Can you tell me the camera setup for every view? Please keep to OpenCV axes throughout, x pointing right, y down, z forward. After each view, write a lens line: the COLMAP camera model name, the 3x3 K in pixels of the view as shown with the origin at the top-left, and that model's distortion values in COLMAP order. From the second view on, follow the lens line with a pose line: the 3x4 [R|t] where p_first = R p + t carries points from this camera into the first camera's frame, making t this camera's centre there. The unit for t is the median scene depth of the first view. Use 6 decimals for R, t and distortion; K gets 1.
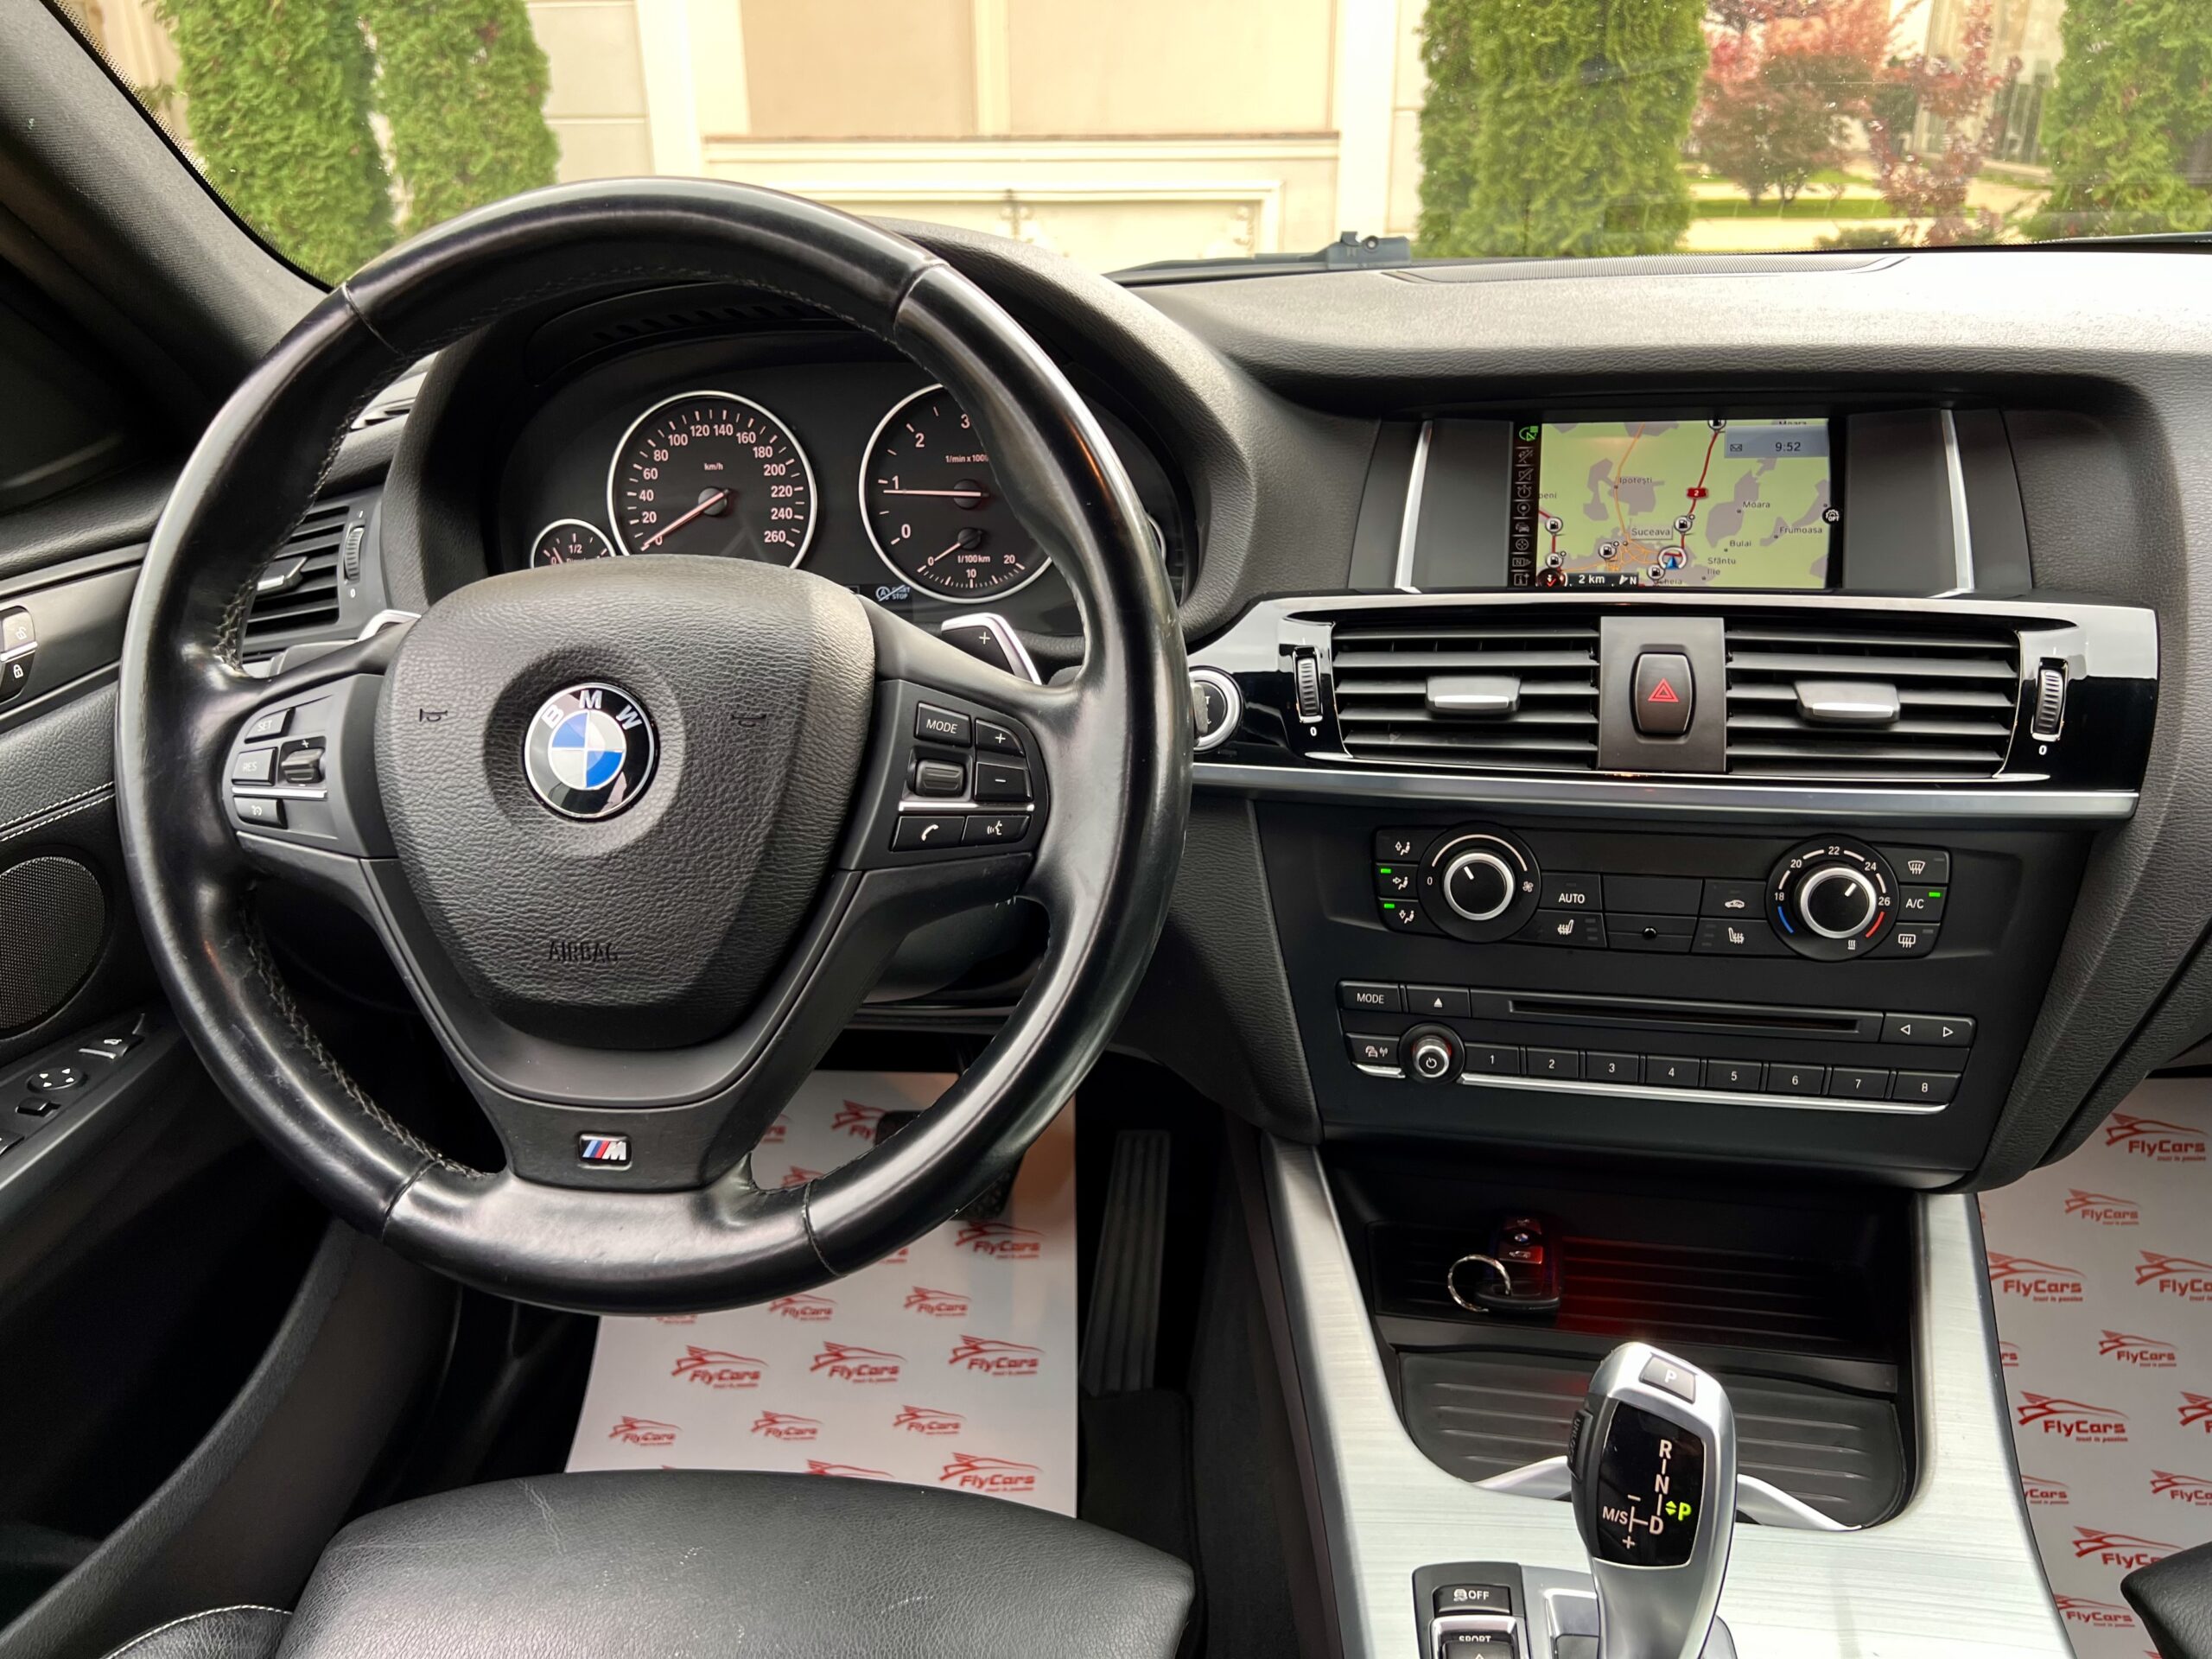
lens RADIAL K [[1672.0, 0, 1101.3], [0, 1672.0, 820.8], [0, 0, 1]] dist [0.041538, -0.058834]
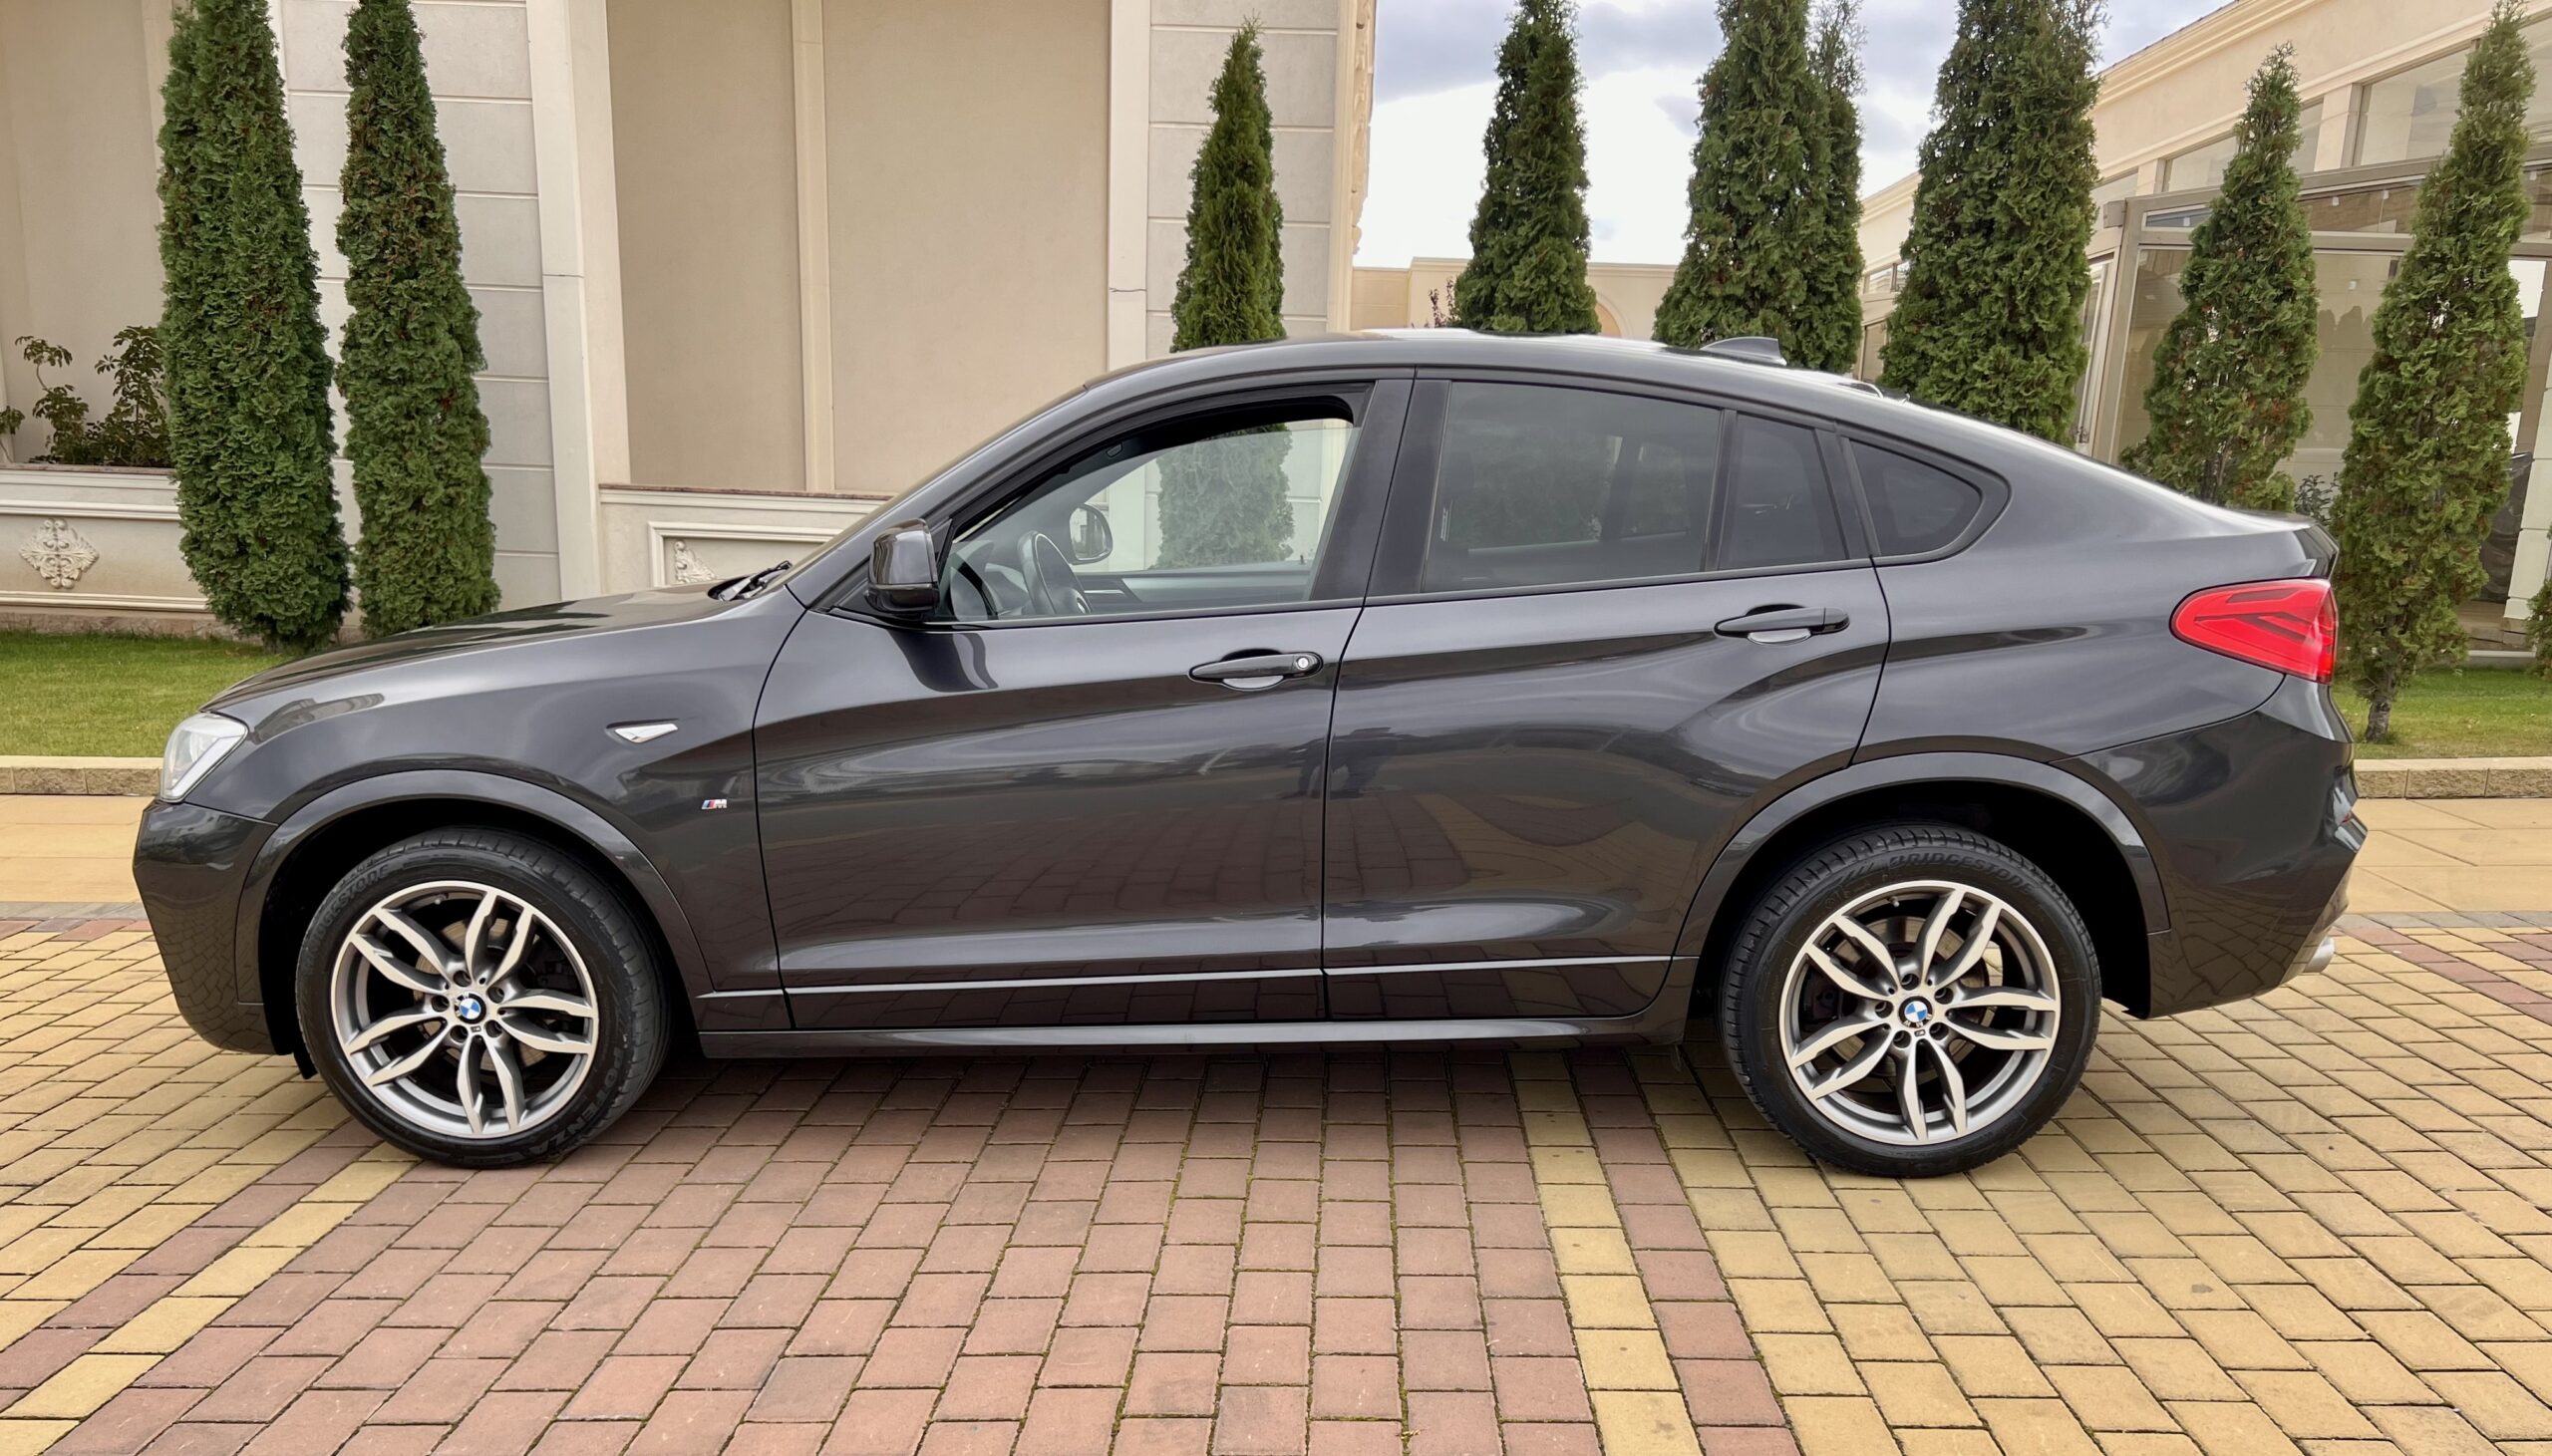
lens RADIAL K [[1855.0, 0, 1287.0], [0, 1855.0, 911.8], [0, 0, 1]] dist [0.047002, -0.054815]
pose [[0.976263, -0.005531, 0.216516, -0.645728], [0.042145, 0.985416, -0.164861, 2.465898], [-0.212446, 0.170073, 0.962259, -6.146590]]
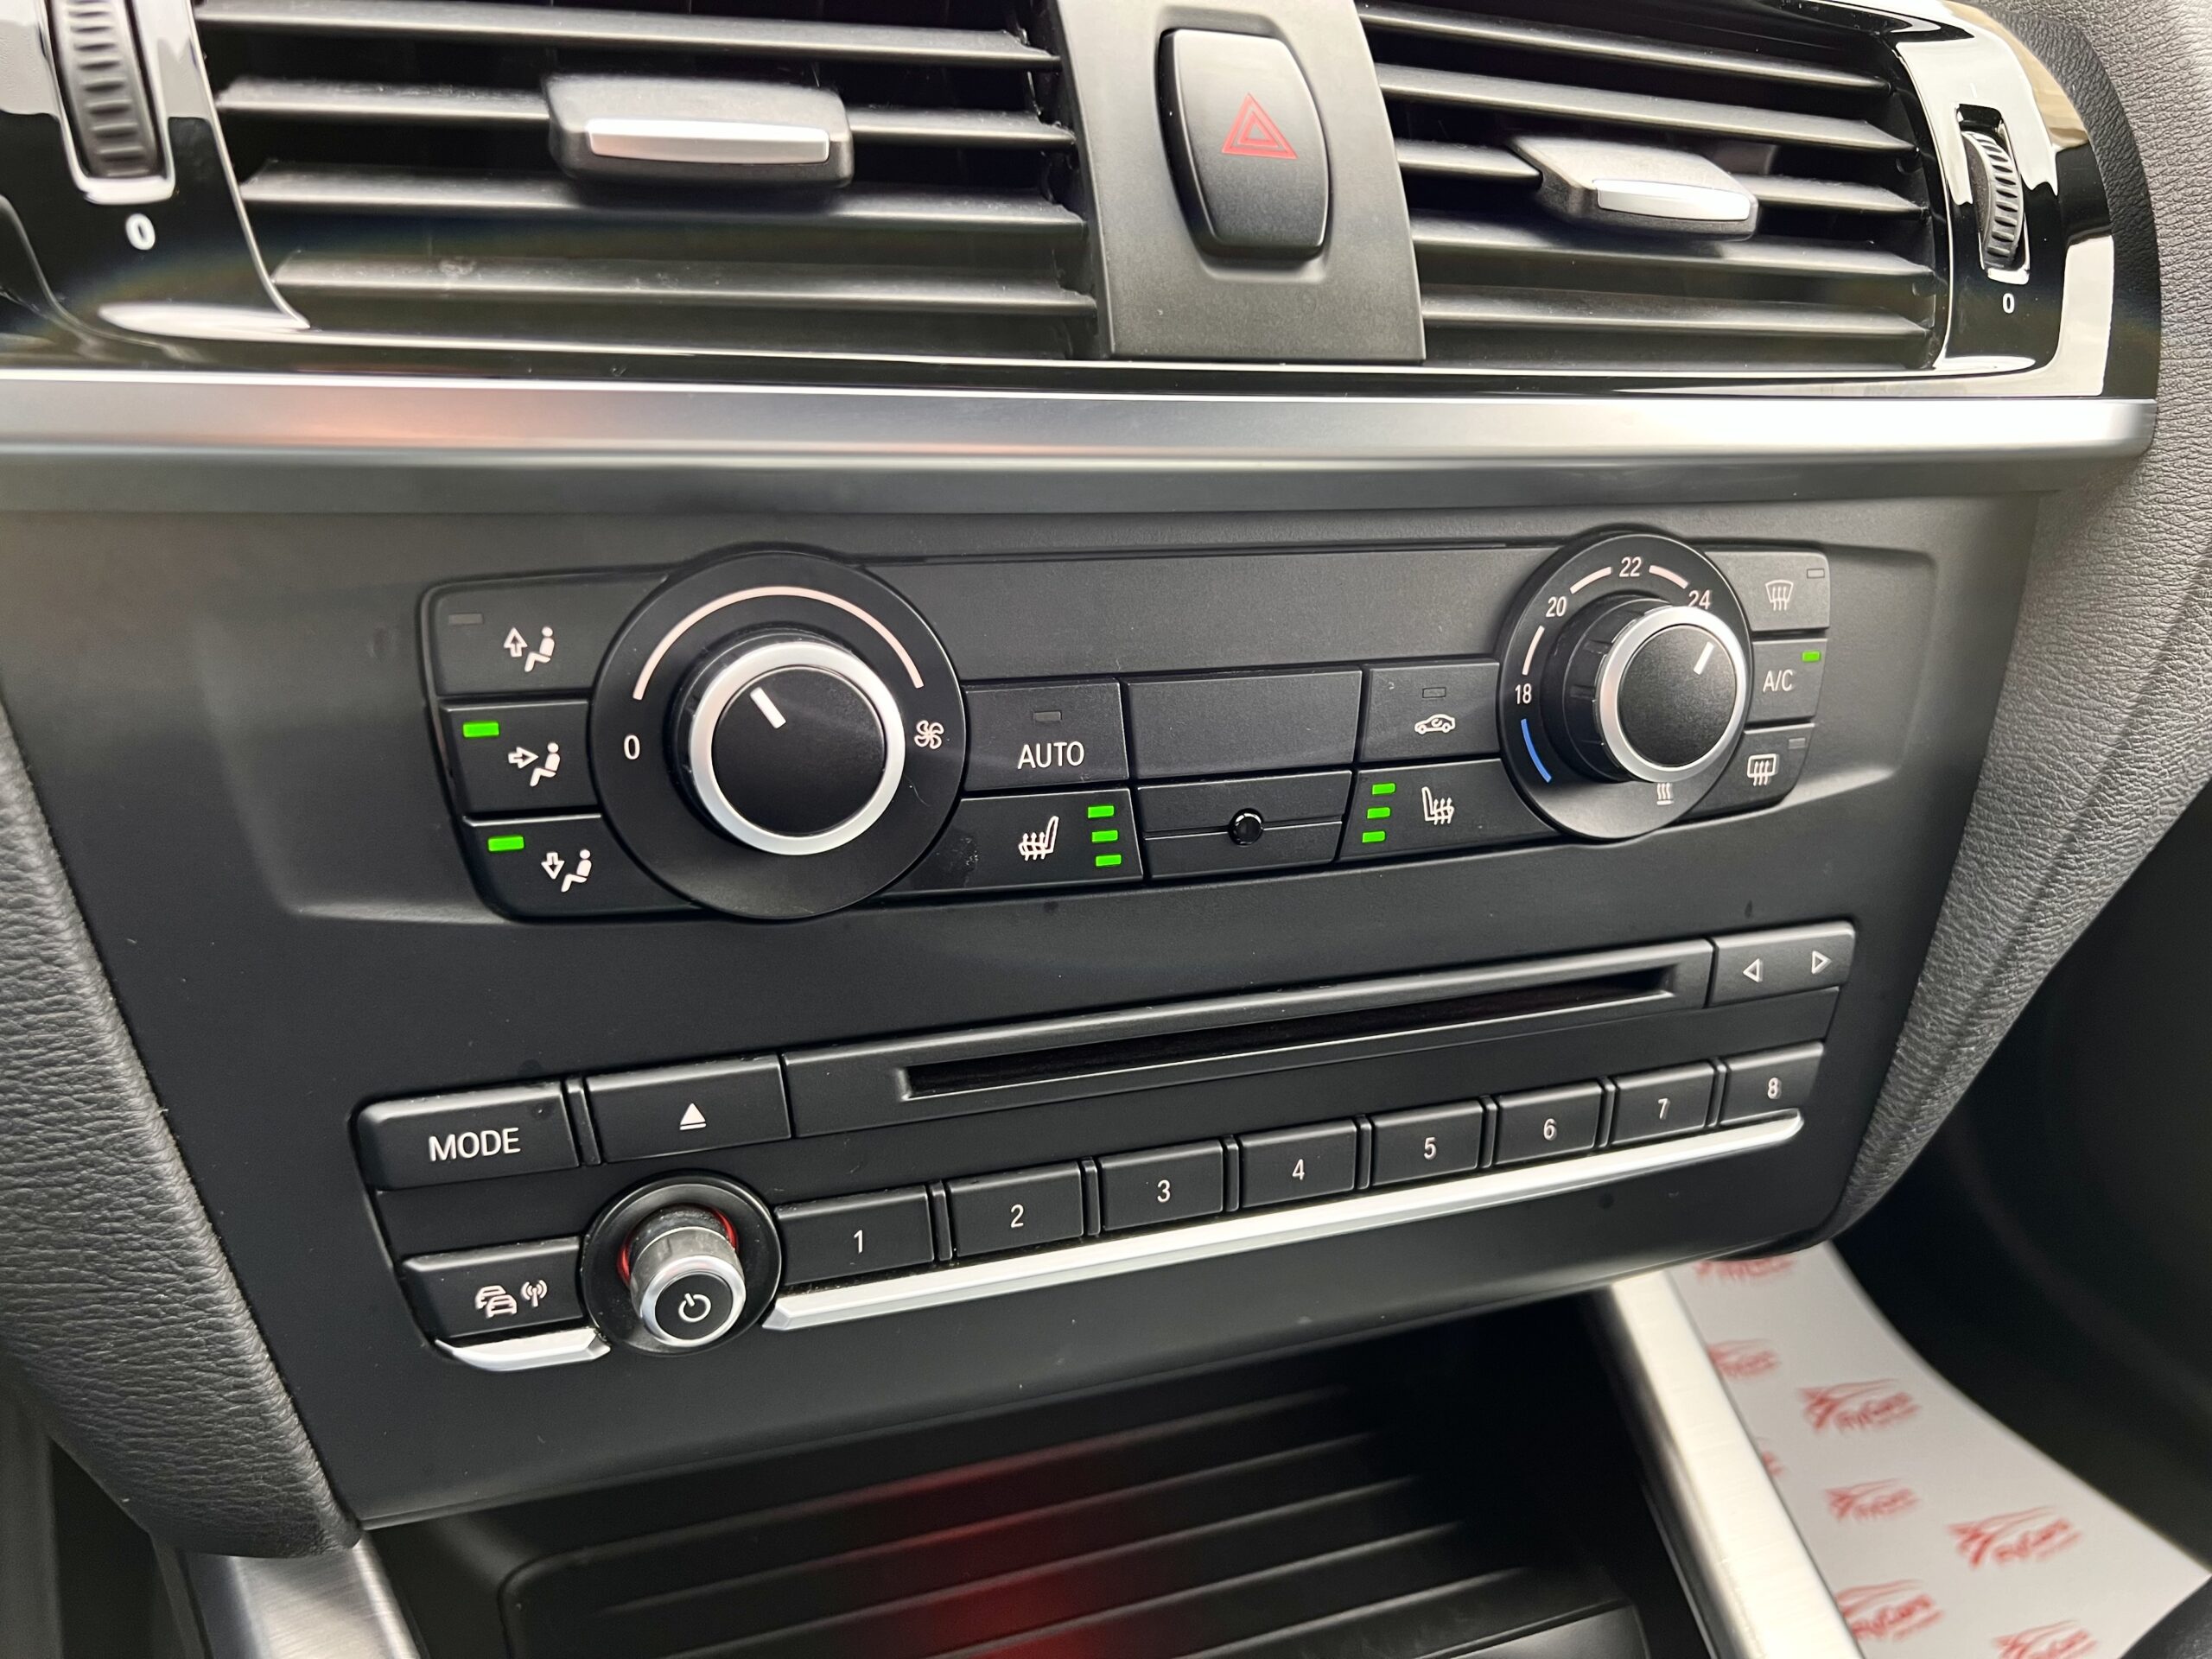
lens RADIAL K [[1672.0, 0, 1101.3], [0, 1672.0, 820.8], [0, 0, 1]] dist [0.041538, -0.058834]
pose [[0.839632, -0.124786, 0.528628, 0.100946], [0.083909, 0.991368, 0.100744, 0.024878], [-0.536636, -0.040231, 0.842854, 0.677445]]
